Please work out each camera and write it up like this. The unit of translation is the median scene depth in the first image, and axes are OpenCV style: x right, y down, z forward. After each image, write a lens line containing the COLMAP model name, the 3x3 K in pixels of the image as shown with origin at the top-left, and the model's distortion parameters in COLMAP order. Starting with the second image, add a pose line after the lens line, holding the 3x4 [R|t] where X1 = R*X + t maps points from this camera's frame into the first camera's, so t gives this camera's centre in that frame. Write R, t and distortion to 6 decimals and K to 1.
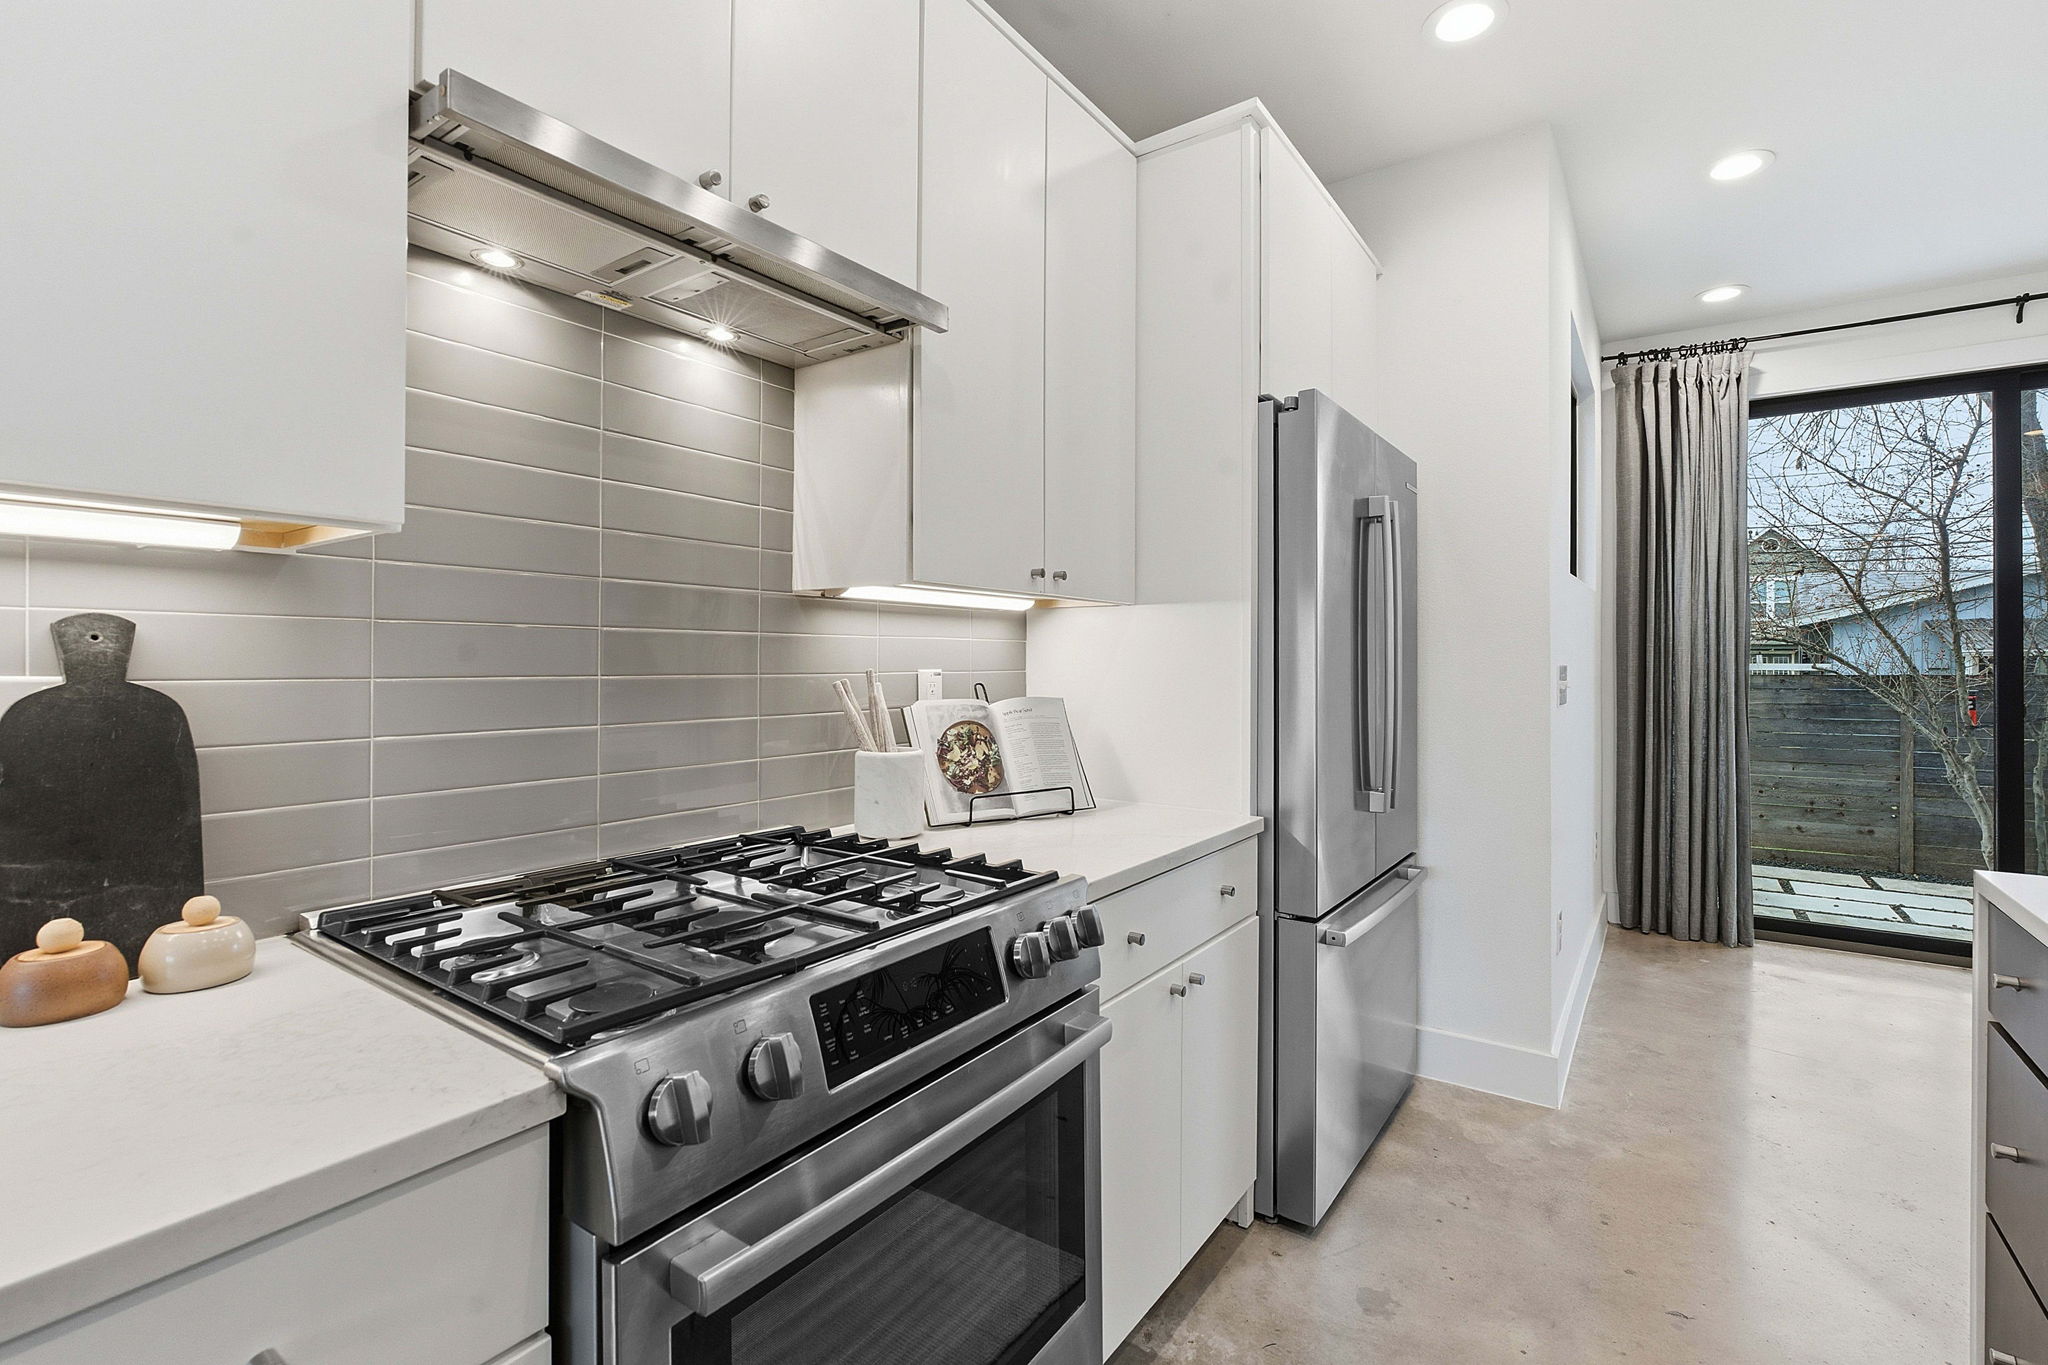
lens RADIAL K [[914.1, 0, 1021.0], [0, 914.1, 658.8], [0, 0, 1]] dist [-0.009828, 0.000820]
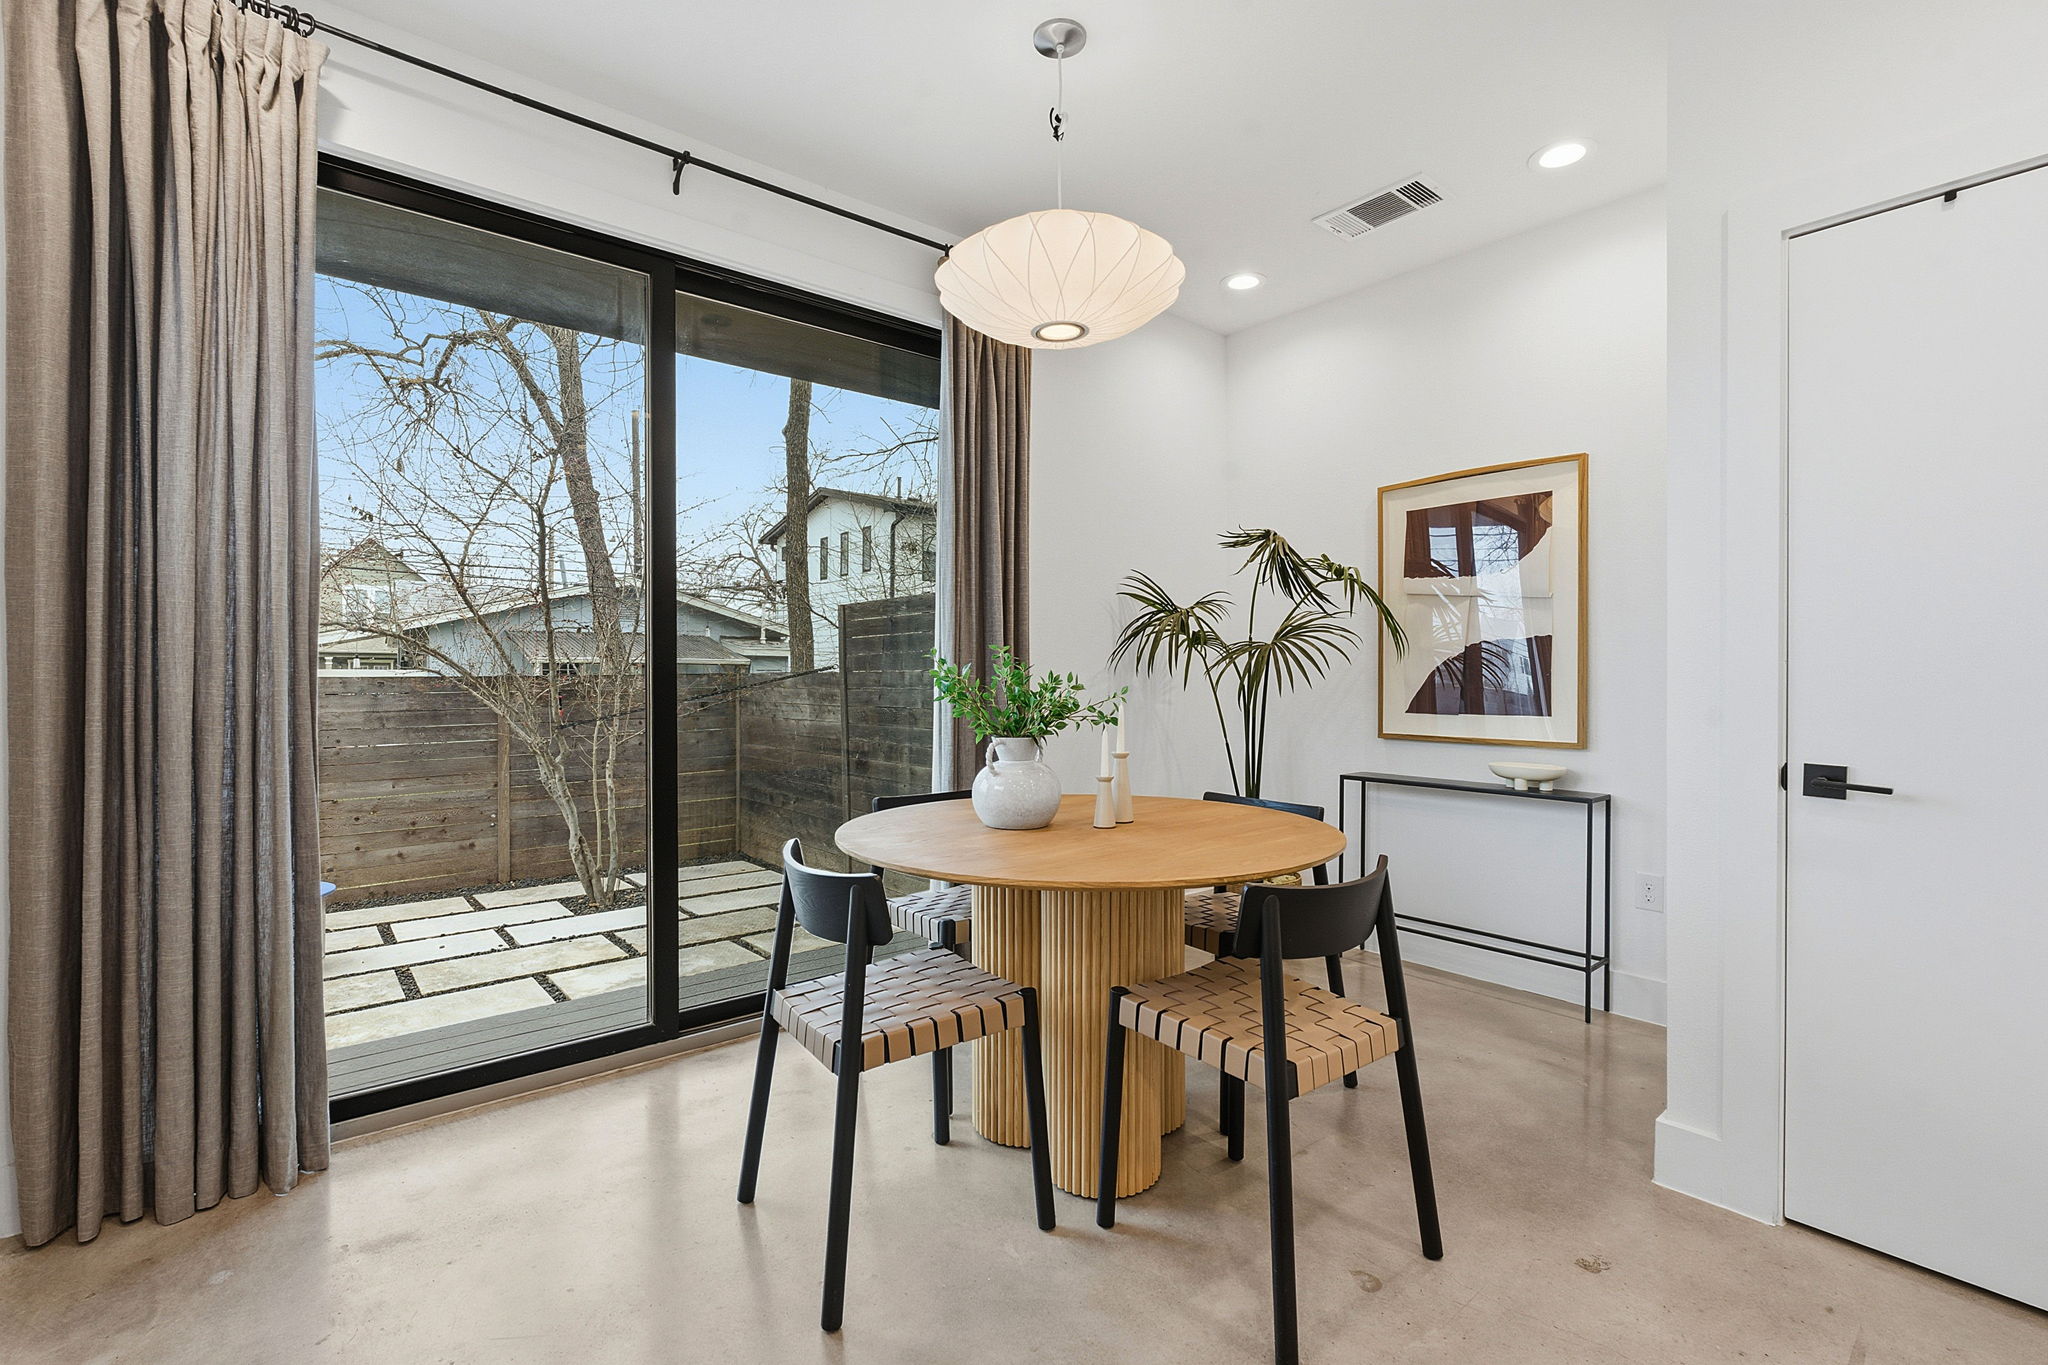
lens RADIAL K [[917.6, 0, 1020.4], [0, 917.6, 676.8], [0, 0, 1]] dist [-0.002844, 0.000288]
pose [[0.261995, -0.005307, 0.965055, 0.396323], [-0.002249, 0.999979, 0.006109, 0.024887], [-0.965066, -0.003771, 0.261978, 0.468547]]
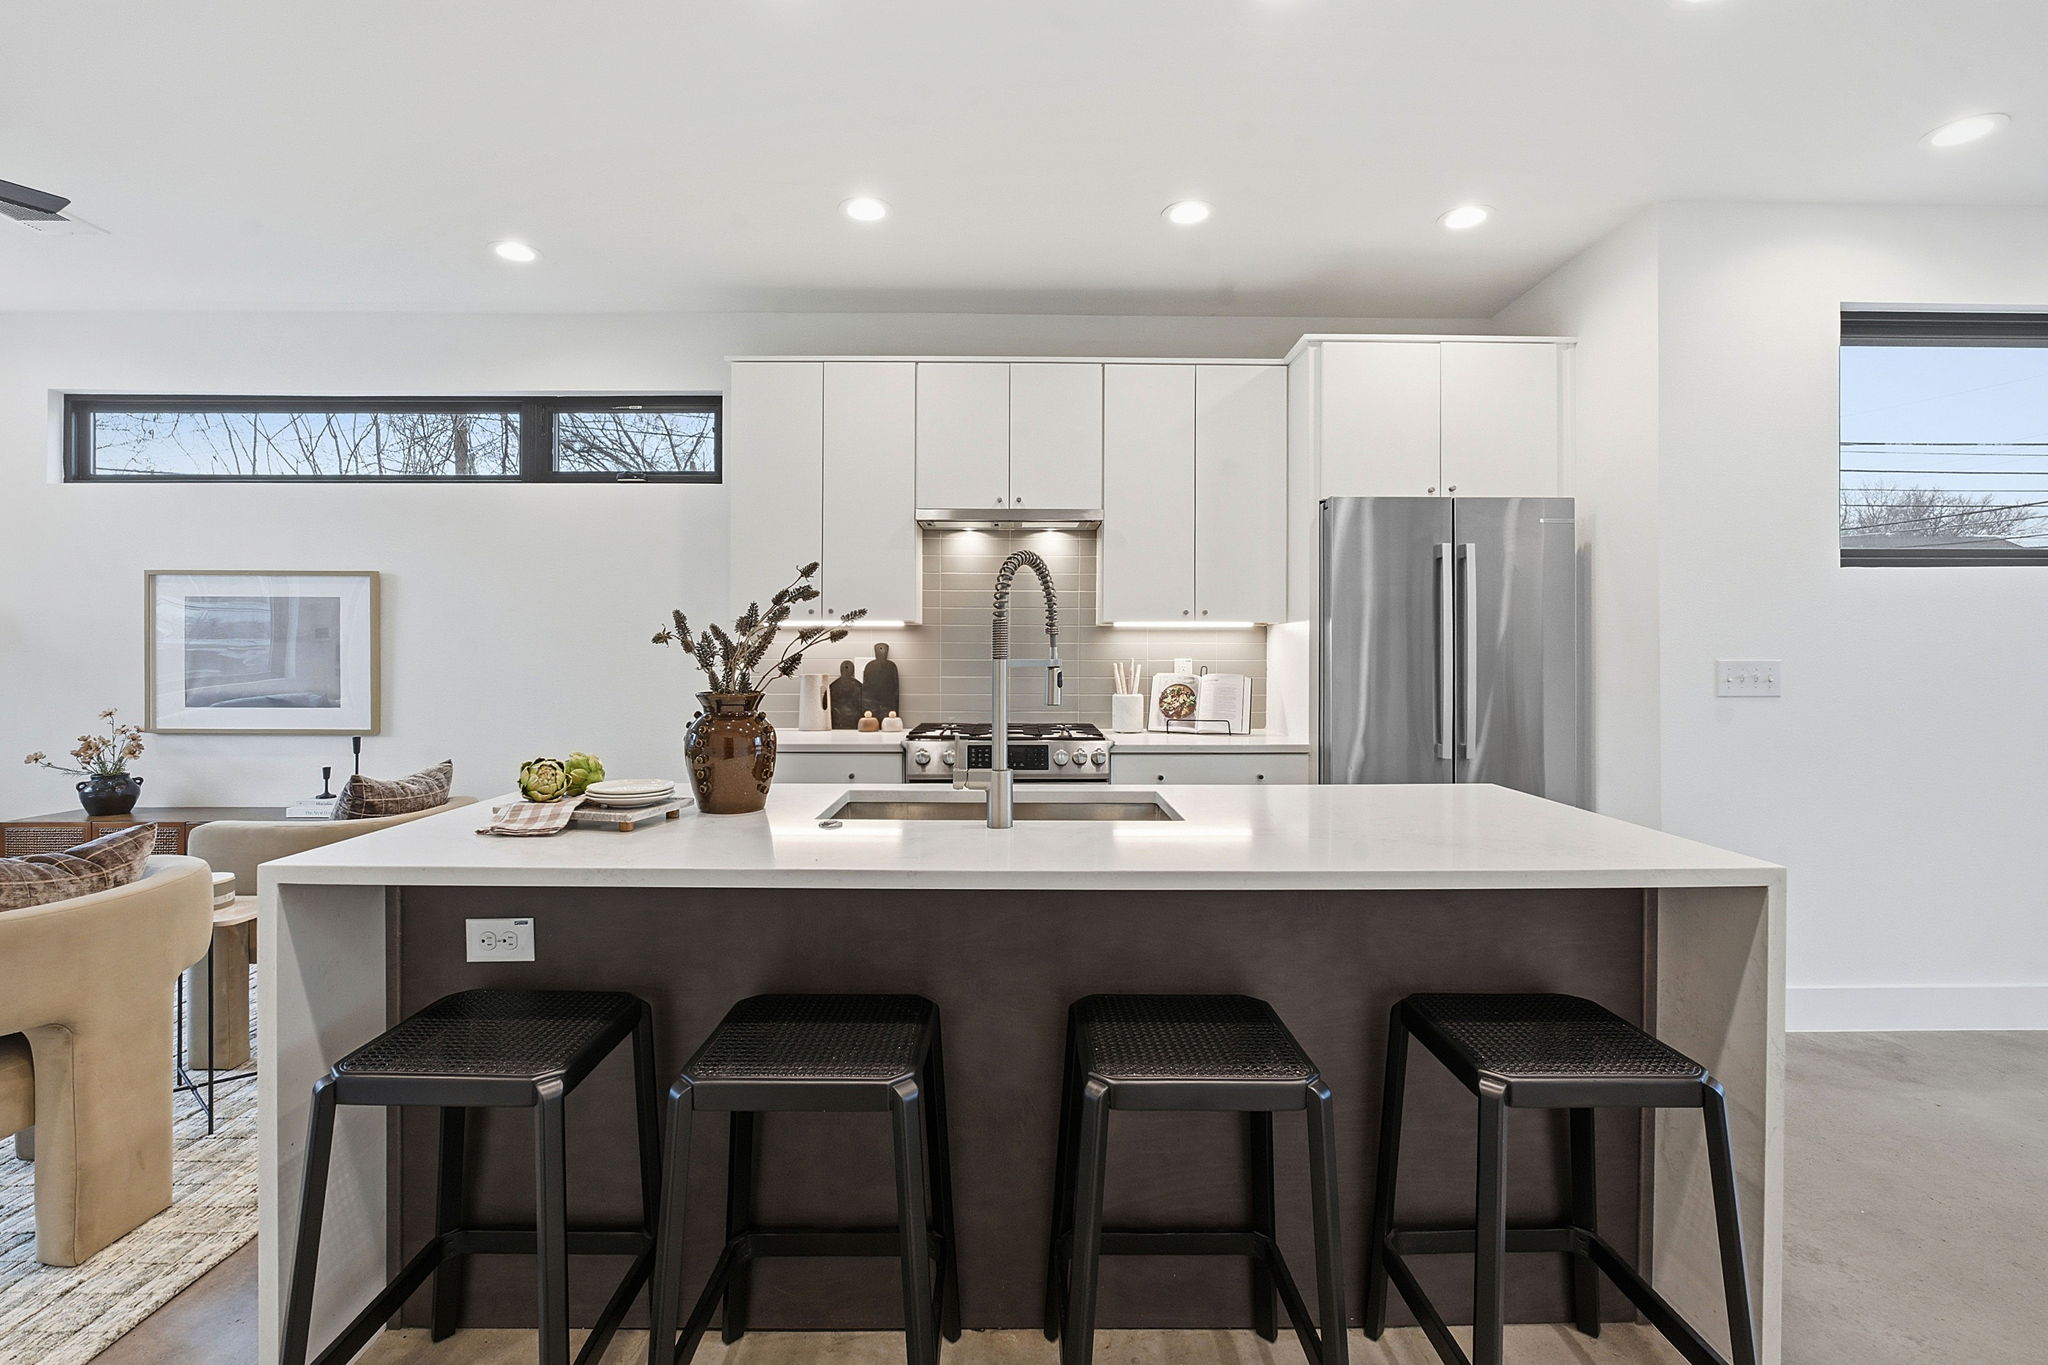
lens RADIAL K [[927.0, 0, 1024.6], [0, 927.0, 646.4], [0, 0, 1]] dist [-0.005022, 0.000154]
pose [[0.592428, -0.003202, -0.805617, 0.692532], [0.001798, 0.999995, -0.002653, -0.005490], [0.805622, 0.000123, 0.592430, -0.248412]]
